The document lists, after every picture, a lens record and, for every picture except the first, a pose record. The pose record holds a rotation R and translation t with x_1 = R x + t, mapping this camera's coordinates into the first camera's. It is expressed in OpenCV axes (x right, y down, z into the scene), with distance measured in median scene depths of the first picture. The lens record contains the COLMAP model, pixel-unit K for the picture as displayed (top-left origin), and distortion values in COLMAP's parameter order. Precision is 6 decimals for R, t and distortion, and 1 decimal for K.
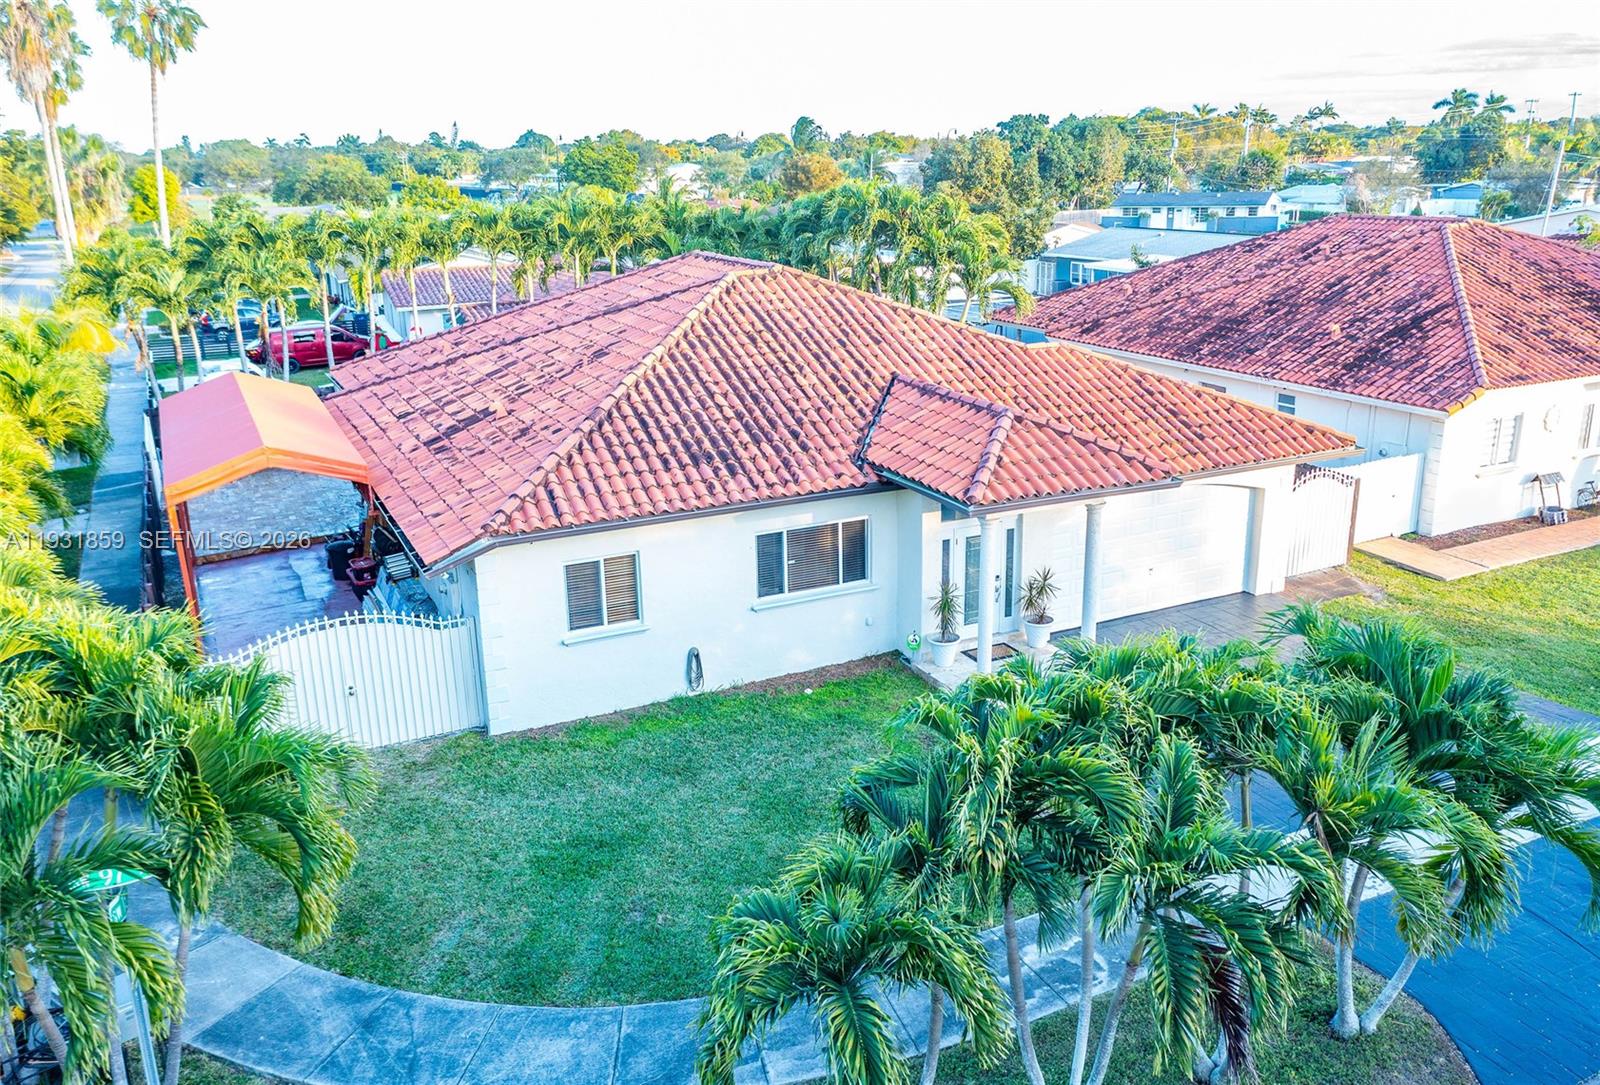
lens RADIAL K [[1291.5, 0, 784.7], [0, 1291.5, 524.4], [0, 0, 1]] dist [0.002748, 0.008886]
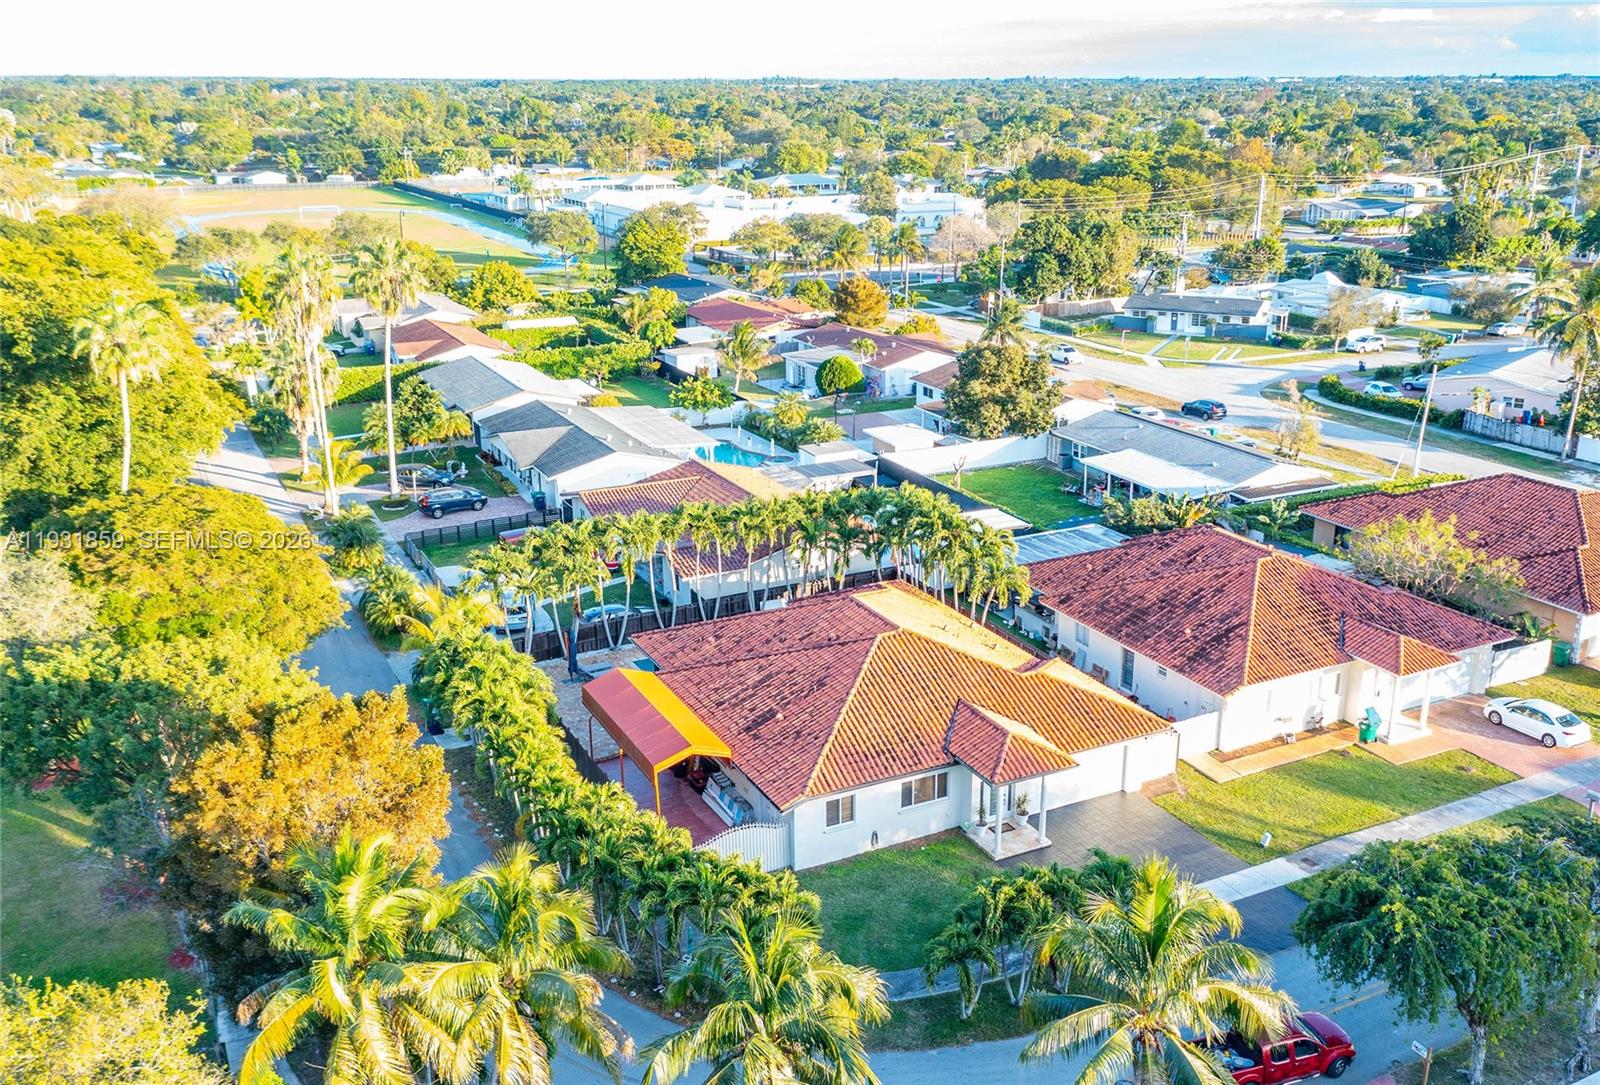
lens RADIAL K [[1437.3, 0, 846.1], [0, 1437.3, 567.5], [0, 0, 1]] dist [-0.003404, 0.018425]
pose [[0.999130, 0.006158, 0.041236, -0.216839], [-0.007893, 0.999084, 0.042049, -0.457134], [-0.040939, -0.042338, 0.998264, -1.472272]]
